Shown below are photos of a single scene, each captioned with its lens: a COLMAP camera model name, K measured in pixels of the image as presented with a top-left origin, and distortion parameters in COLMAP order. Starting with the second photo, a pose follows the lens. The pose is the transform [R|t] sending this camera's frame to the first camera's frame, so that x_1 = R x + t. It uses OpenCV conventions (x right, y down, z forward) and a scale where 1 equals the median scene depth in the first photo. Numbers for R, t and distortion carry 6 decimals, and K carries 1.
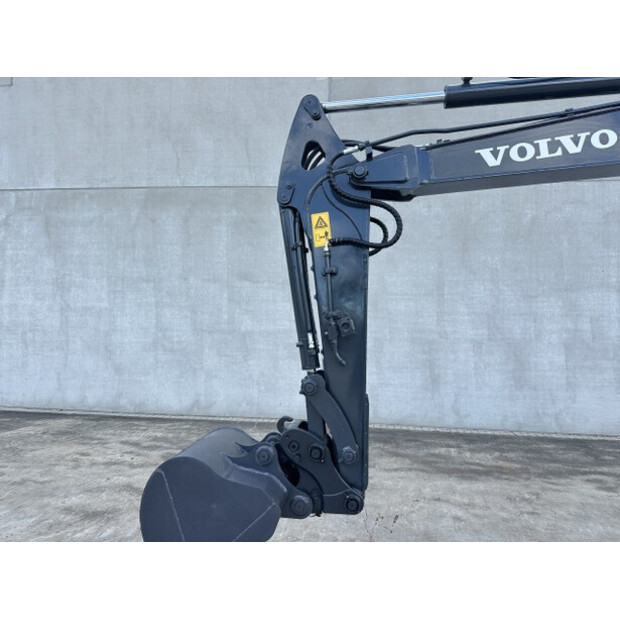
lens RADIAL K [[434.5, 0, 307.9], [0, 434.5, 311.6], [0, 0, 1]] dist [0.052710, -0.063054]
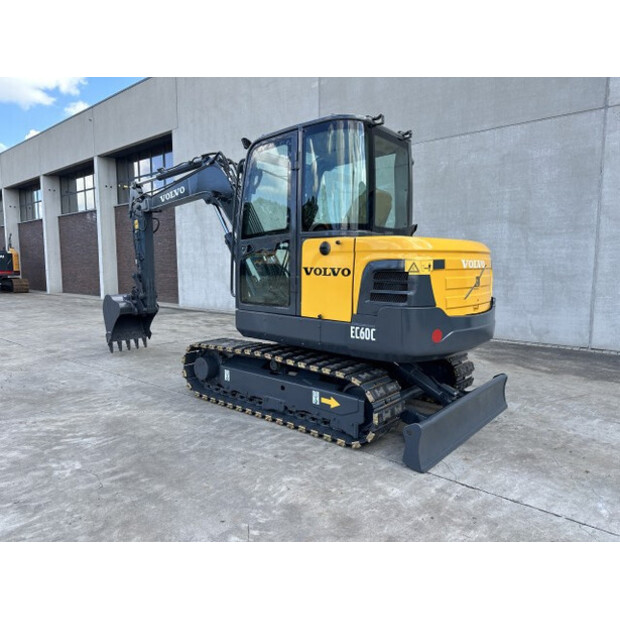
lens RADIAL K [[434.5, 0, 310.3], [0, 434.5, 312.7], [0, 0, 1]] dist [0.052710, -0.063054]
pose [[0.841453, 0.033868, -0.539267, 0.909315], [0.040622, 0.991244, 0.125638, 0.027813], [0.538801, -0.127625, 0.832710, -0.331846]]
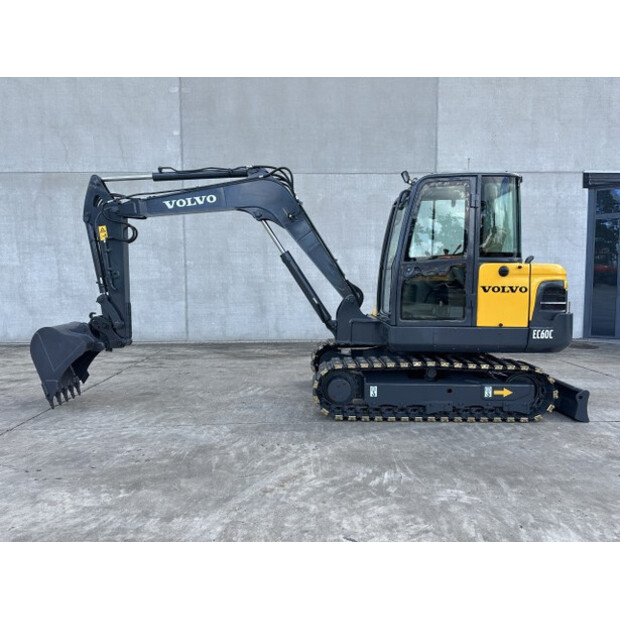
lens RADIAL K [[434.5, 0, 309.9], [0, 434.5, 309.1], [0, 0, 1]] dist [0.052710, -0.063054]
pose [[0.990317, -0.037430, 0.133686, 0.264372], [0.022741, 0.993698, 0.109759, -0.004998], [-0.136952, -0.105656, 0.984927, -0.504025]]
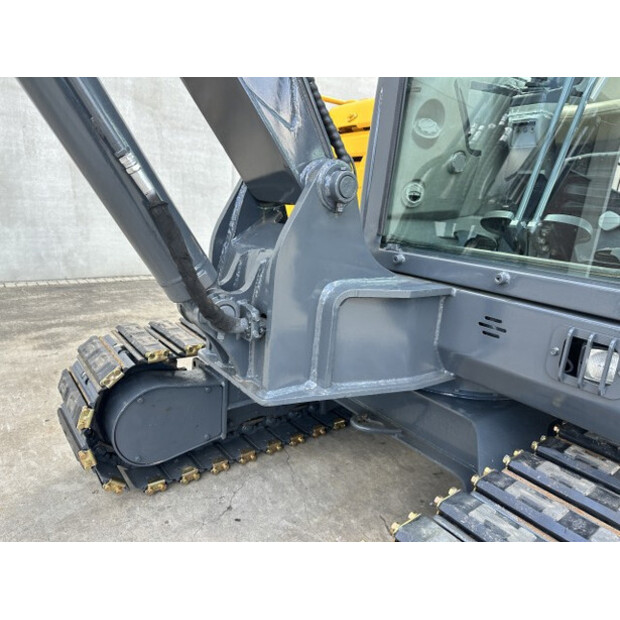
lens RADIAL K [[434.5, 0, 307.1], [0, 434.5, 309.3], [0, 0, 1]] dist [0.052710, -0.063054]
pose [[0.712520, -0.152813, 0.684809, 0.323066], [-0.075118, 0.953773, 0.290988, 0.063568], [-0.697620, -0.258776, 0.668103, 0.142045]]
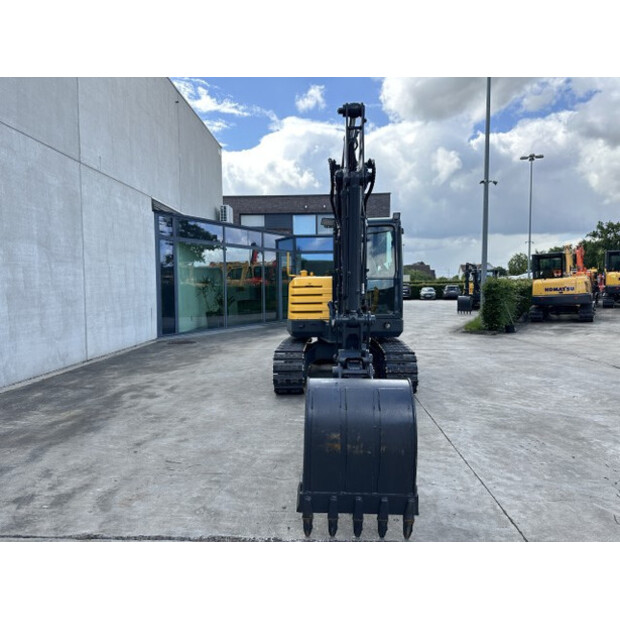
lens RADIAL K [[434.5, 0, 311.6], [0, 434.5, 310.4], [0, 0, 1]] dist [0.052710, -0.063054]
pose [[-0.084653, -0.079102, 0.993266, -0.448485], [-0.033927, 0.996495, 0.076468, 0.012056], [-0.995833, -0.027225, -0.087040, 0.416156]]
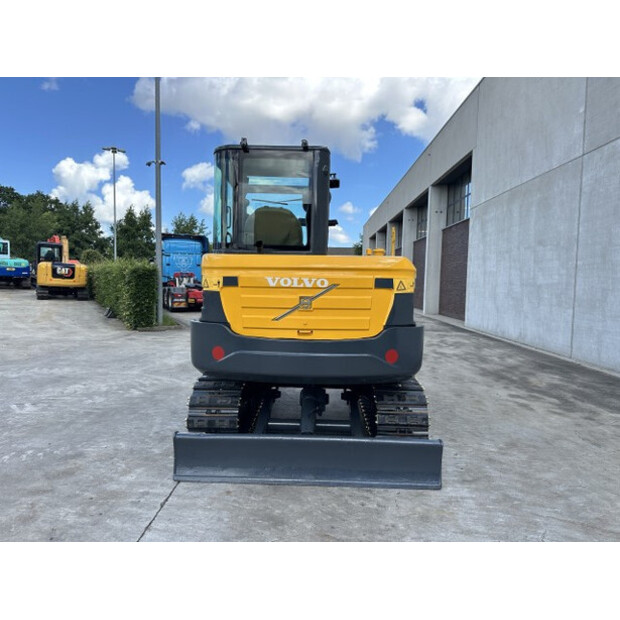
lens RADIAL K [[434.5, 0, 309.8], [0, 434.5, 310.0], [0, 0, 1]] dist [0.052710, -0.063054]
pose [[0.105633, 0.042847, -0.993482, 1.238544], [0.022184, 0.998721, 0.045432, 0.052452], [0.994158, -0.026839, 0.104548, 0.178461]]
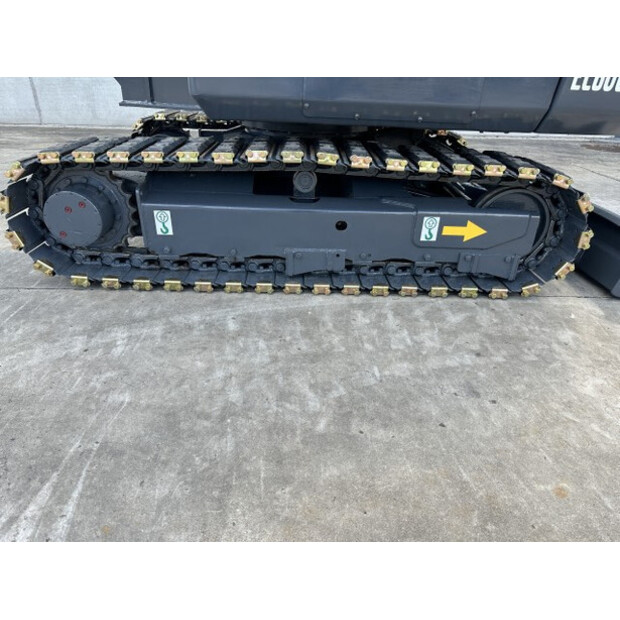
lens RADIAL K [[434.5, 0, 303.9], [0, 434.5, 310.9], [0, 0, 1]] dist [0.052710, -0.063054]
pose [[0.990609, -0.066592, 0.119412, 0.502285], [-0.005058, 0.854925, 0.518727, 0.099095], [-0.136631, -0.514460, 0.846559, -0.149752]]
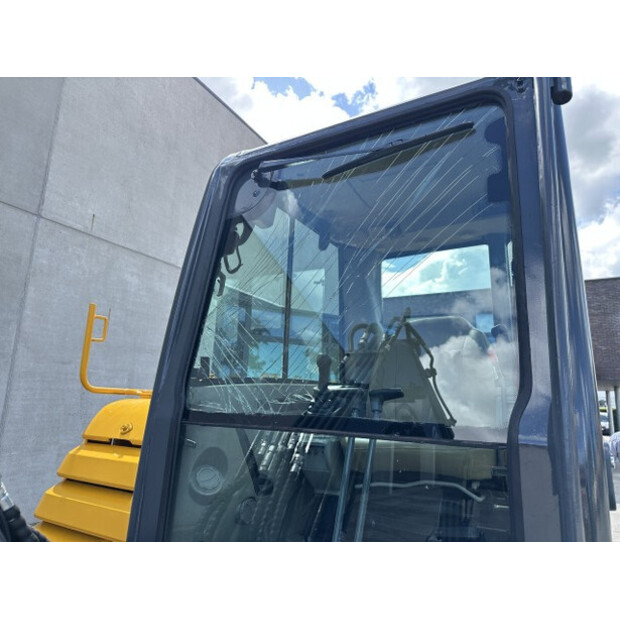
lens RADIAL K [[434.5, 0, 306.9], [0, 434.5, 303.4], [0, 0, 1]] dist [0.052710, -0.063054]
pose [[0.381743, 0.187537, 0.905043, 0.363500], [-0.060490, 0.982169, -0.178004, -0.003693], [-0.922287, 0.013206, 0.386280, 0.158624]]
